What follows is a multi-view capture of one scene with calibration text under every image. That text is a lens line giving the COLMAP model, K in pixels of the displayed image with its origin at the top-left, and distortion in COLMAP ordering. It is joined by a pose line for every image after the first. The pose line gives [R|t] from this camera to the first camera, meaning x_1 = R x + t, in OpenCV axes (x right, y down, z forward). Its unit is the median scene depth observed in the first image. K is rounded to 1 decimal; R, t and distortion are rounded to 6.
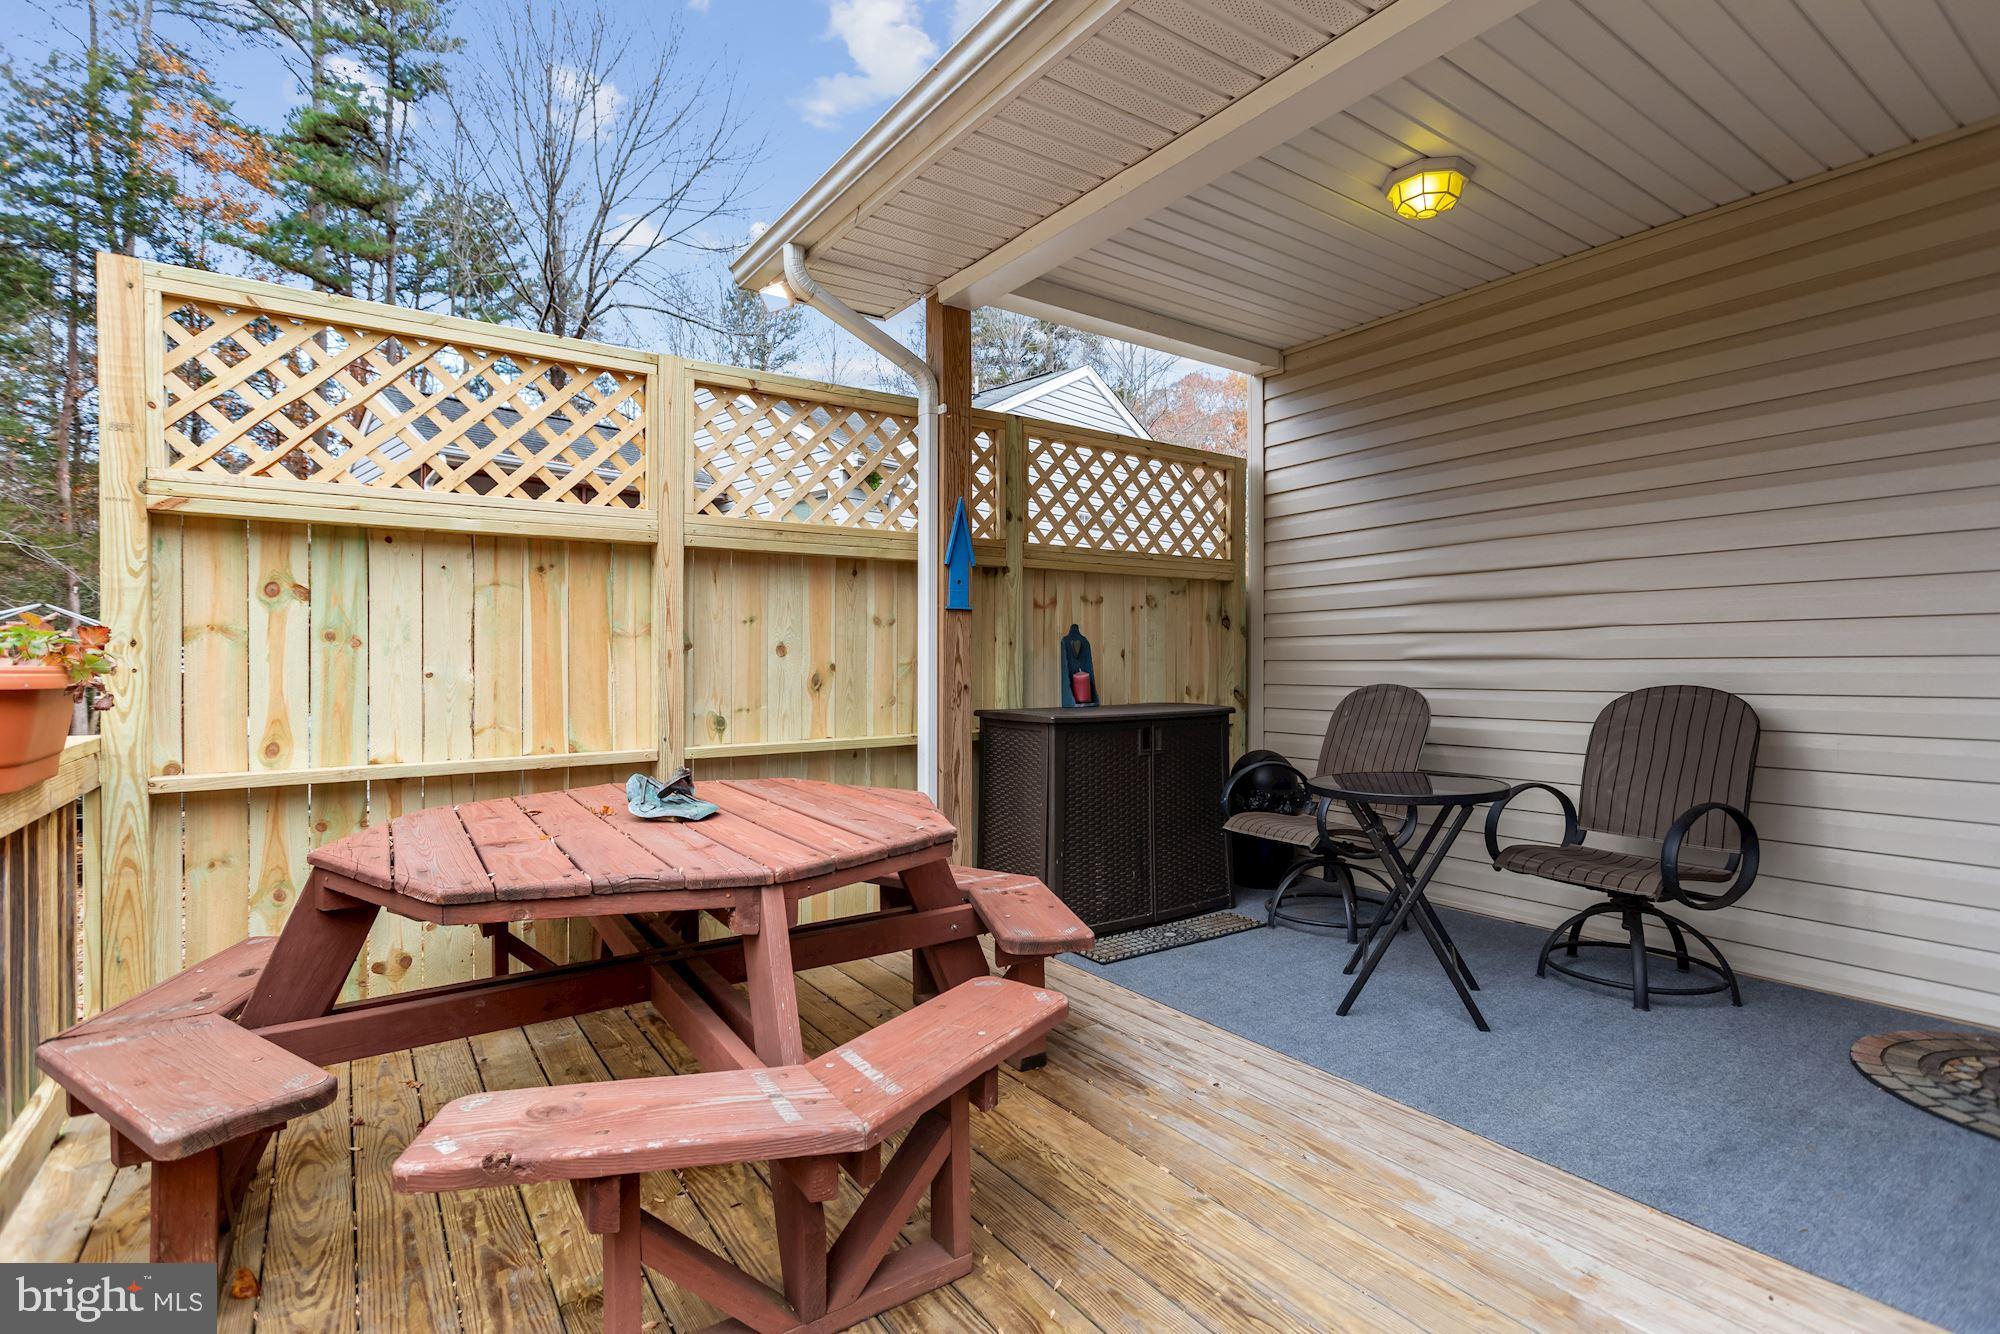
lens RADIAL K [[941.5, 0, 1001.6], [0, 941.5, 659.7], [0, 0, 1]] dist [0.004034, 0.000400]
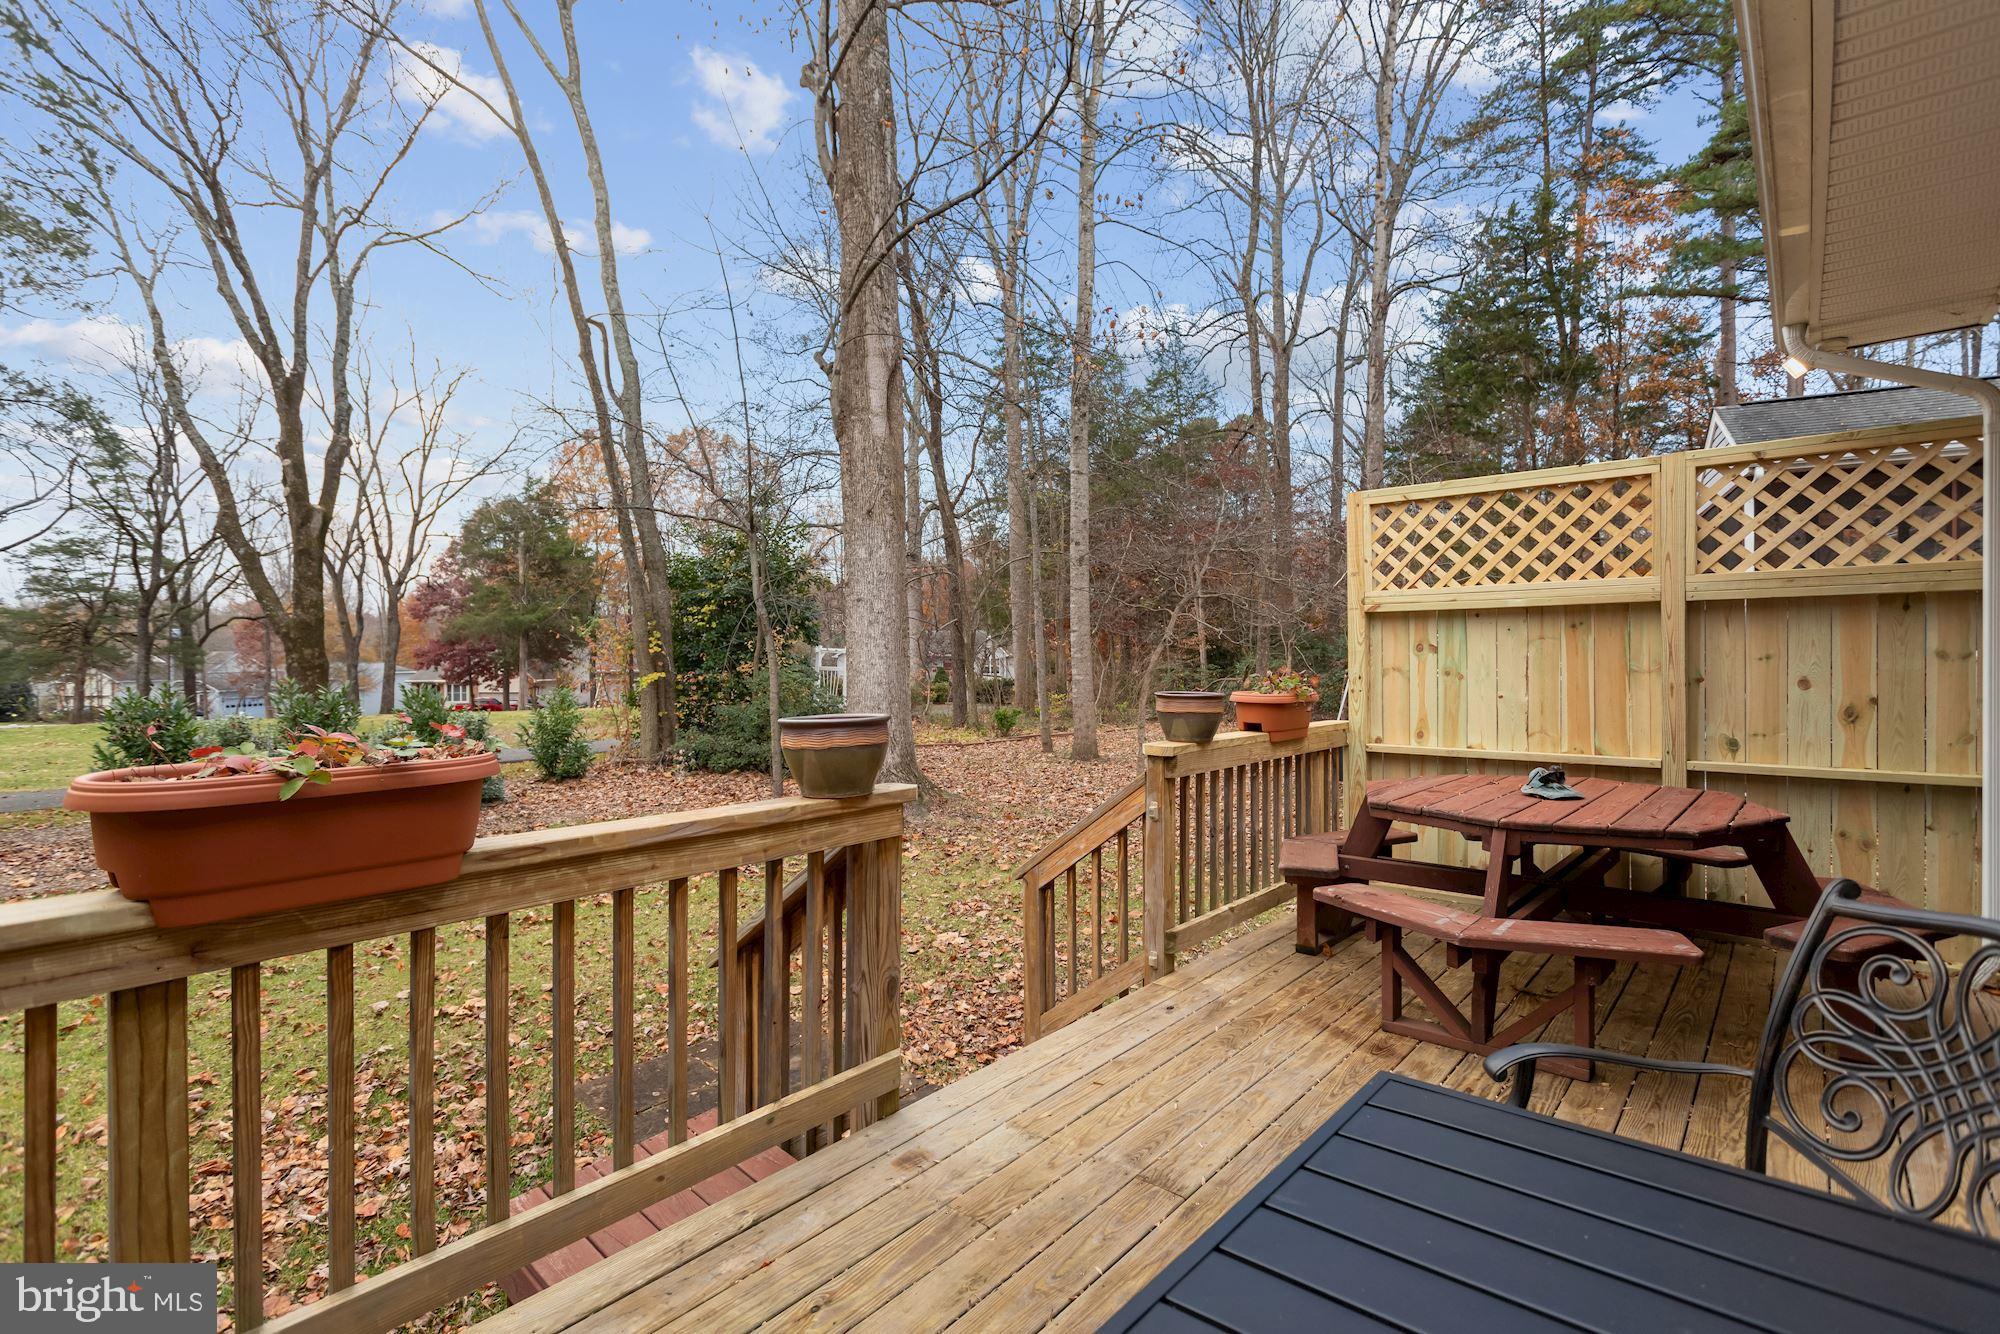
lens RADIAL K [[981.4, 0, 998.0], [0, 981.4, 652.5], [0, 0, 1]] dist [-0.043945, 0.020668]
pose [[0.256029, 0.003230, -0.966664, 0.795106], [0.004060, 0.999982, 0.004417, -0.072374], [0.966660, -0.005056, 0.256012, -0.261020]]
